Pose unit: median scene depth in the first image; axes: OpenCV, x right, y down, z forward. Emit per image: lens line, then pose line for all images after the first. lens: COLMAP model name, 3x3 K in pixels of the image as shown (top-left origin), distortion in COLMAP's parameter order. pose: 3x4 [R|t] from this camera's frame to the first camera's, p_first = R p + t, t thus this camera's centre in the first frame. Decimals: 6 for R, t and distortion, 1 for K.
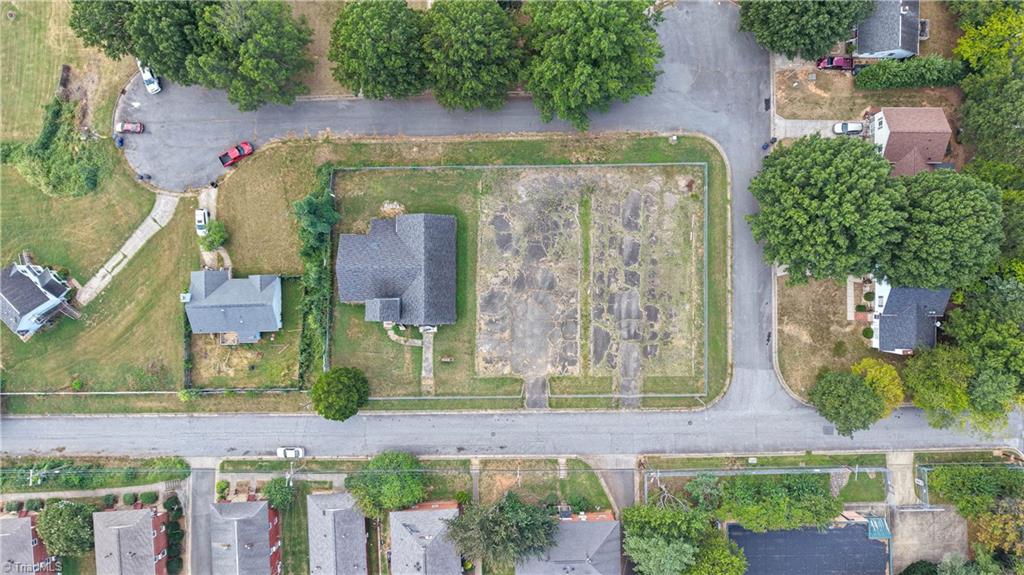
lens RADIAL K [[685.3, 0, 513.0], [0, 685.3, 285.7], [0, 0, 1]] dist [0.020765, -0.024944]
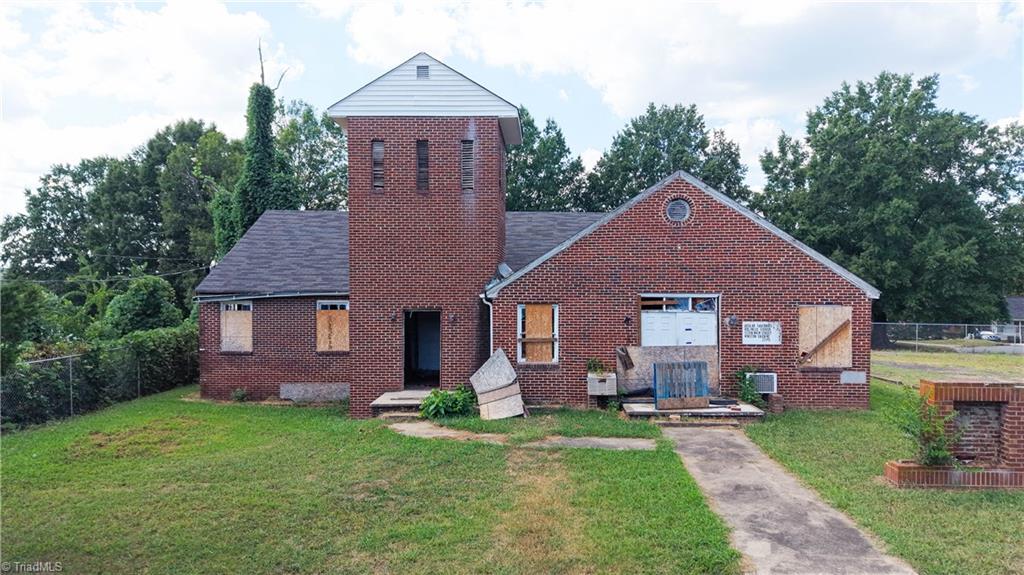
lens RADIAL K [[685.3, 0, 506.4], [0, 685.3, 285.6], [0, 0, 1]] dist [0.020765, -0.024944]
pose [[0.999021, 0.008374, -0.043445, -0.153573], [-0.043542, 0.011718, -0.998983, 0.199166], [-0.007857, 0.999896, 0.012071, 0.967338]]
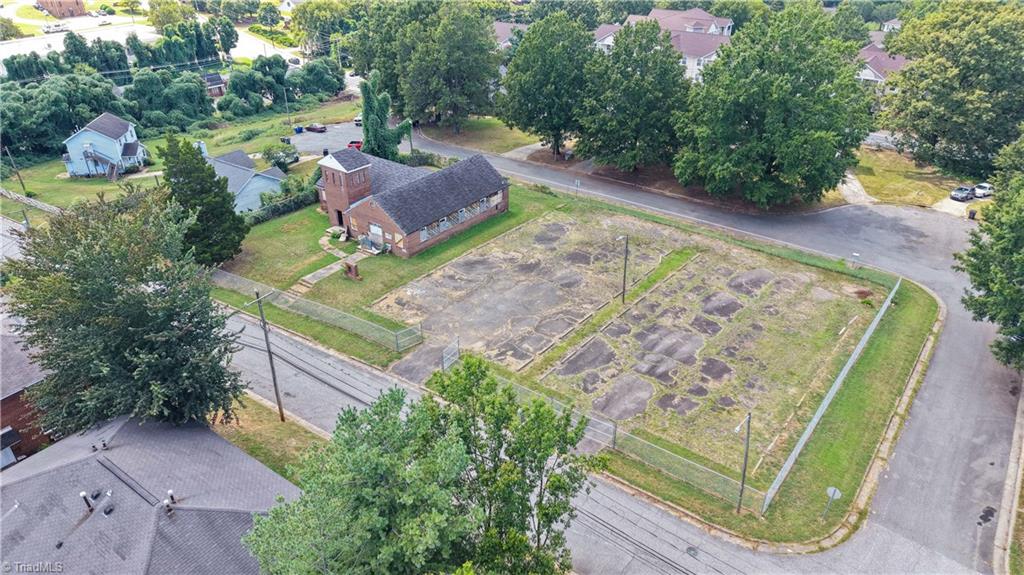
lens RADIAL K [[685.3, 0, 515.5], [0, 685.3, 288.8], [0, 0, 1]] dist [0.020765, -0.024944]
pose [[0.802377, 0.300243, -0.515796, 0.322147], [-0.596817, 0.402298, -0.694238, 0.435919], [-0.000937, 0.864876, 0.501985, 0.707382]]
